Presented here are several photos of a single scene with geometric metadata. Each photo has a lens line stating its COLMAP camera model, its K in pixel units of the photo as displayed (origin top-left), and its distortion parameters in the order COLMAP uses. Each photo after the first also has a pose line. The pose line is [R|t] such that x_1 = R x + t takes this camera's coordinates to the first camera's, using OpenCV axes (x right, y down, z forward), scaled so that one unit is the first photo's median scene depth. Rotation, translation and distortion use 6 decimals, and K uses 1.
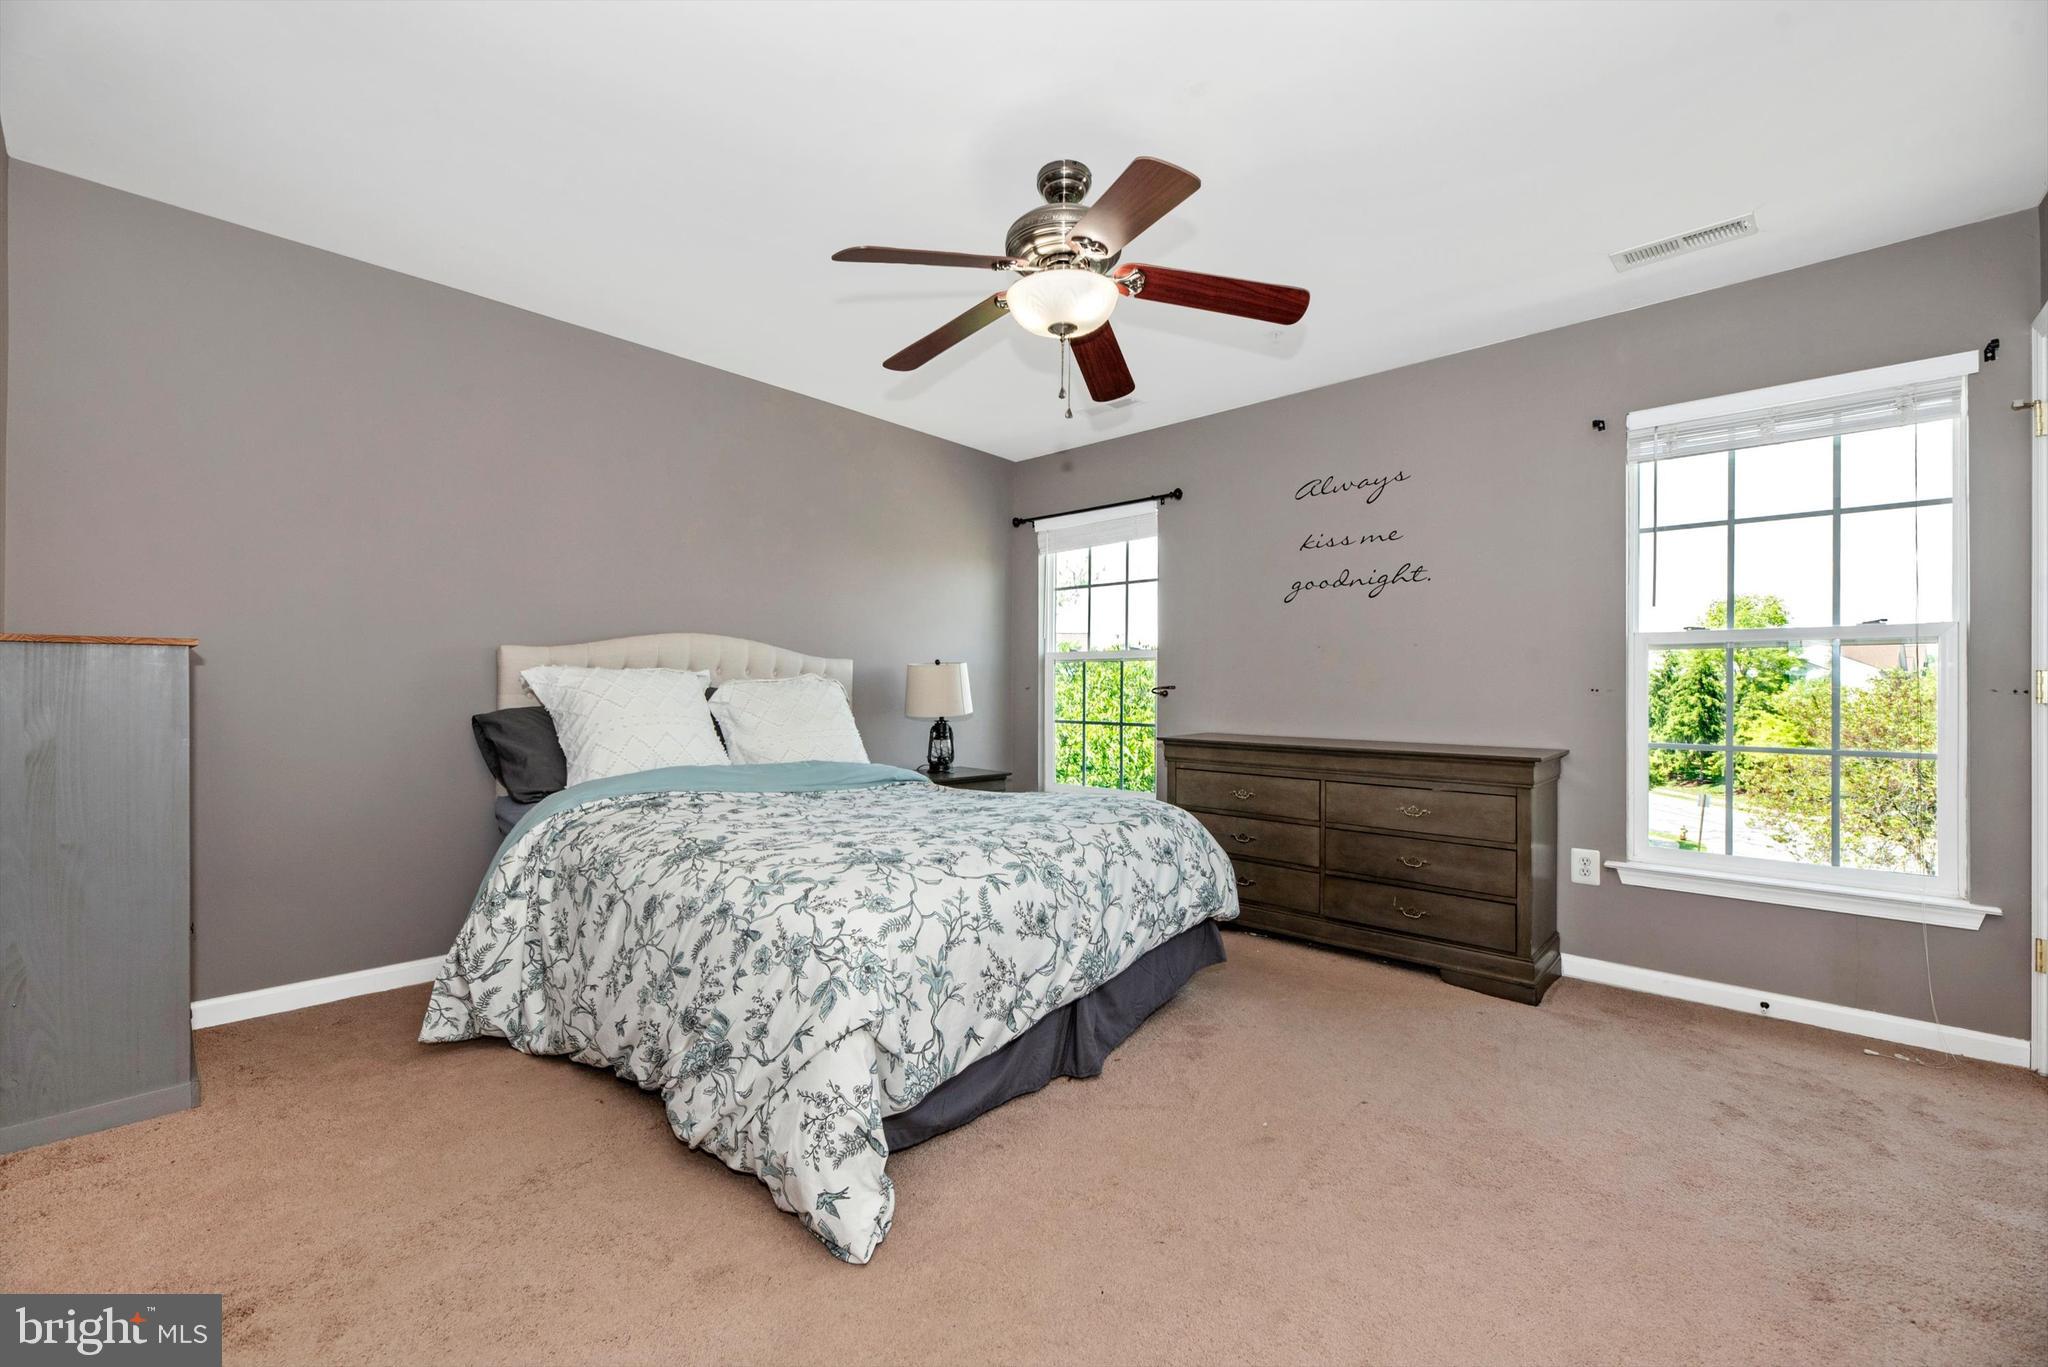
lens RADIAL K [[827.6, 0, 1025.7], [0, 827.6, 680.1], [0, 0, 1]] dist [0.000001, -0.000268]
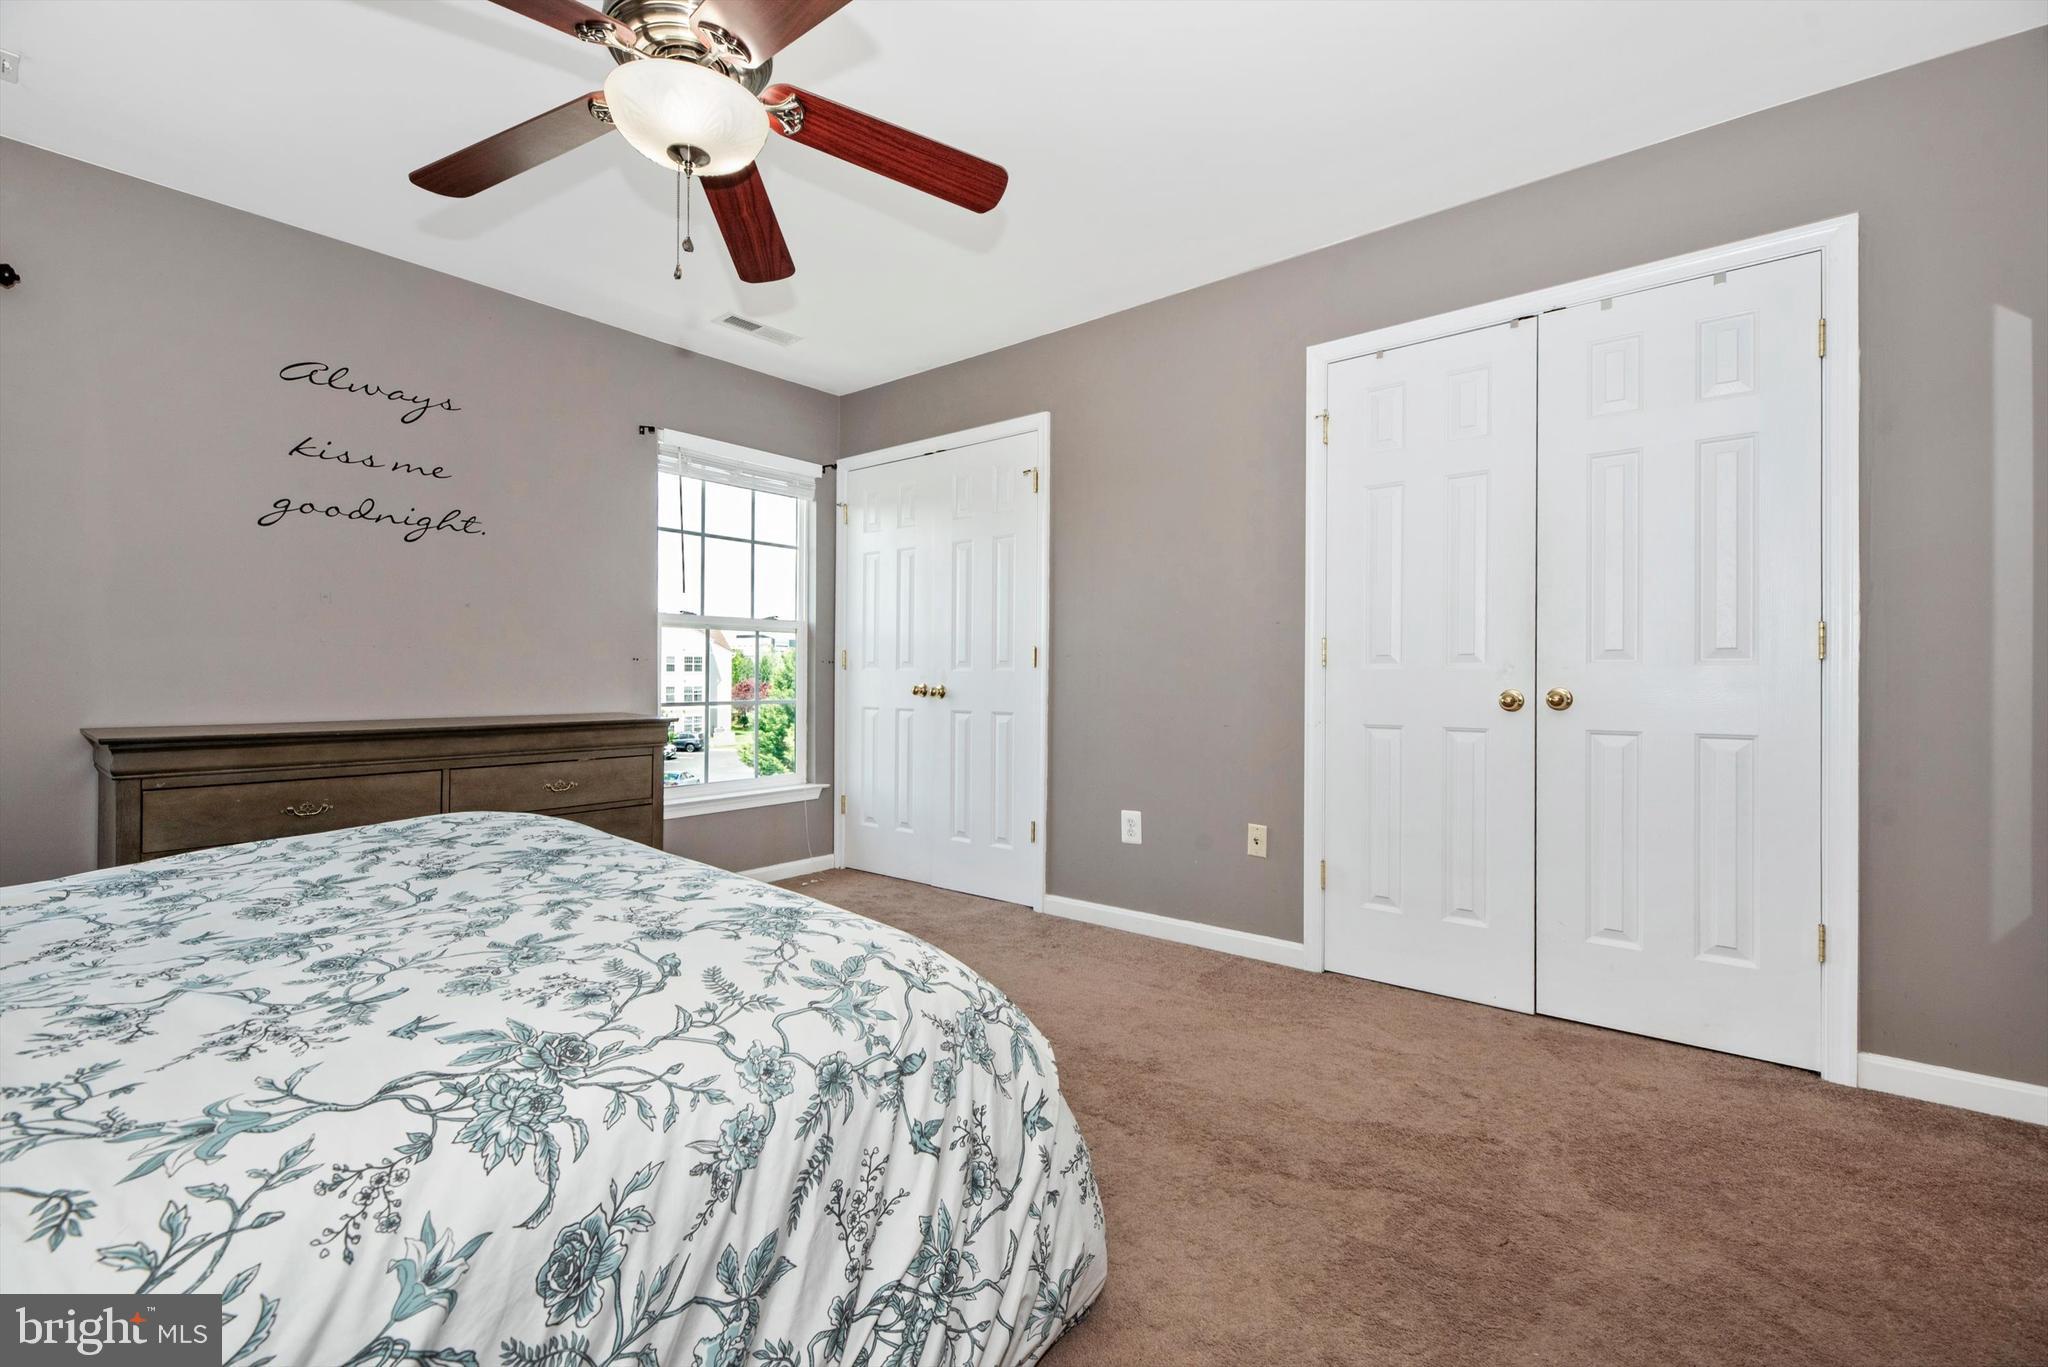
lens RADIAL K [[827.6, 0, 1025.7], [0, 827.6, 680.1], [0, 0, 1]] dist [0.000001, -0.000268]
pose [[-0.041691, -0.014486, 0.999026, -0.509586], [-0.015540, 0.999783, 0.013848, 0.017587], [-0.999010, -0.014947, -0.041907, 0.534312]]
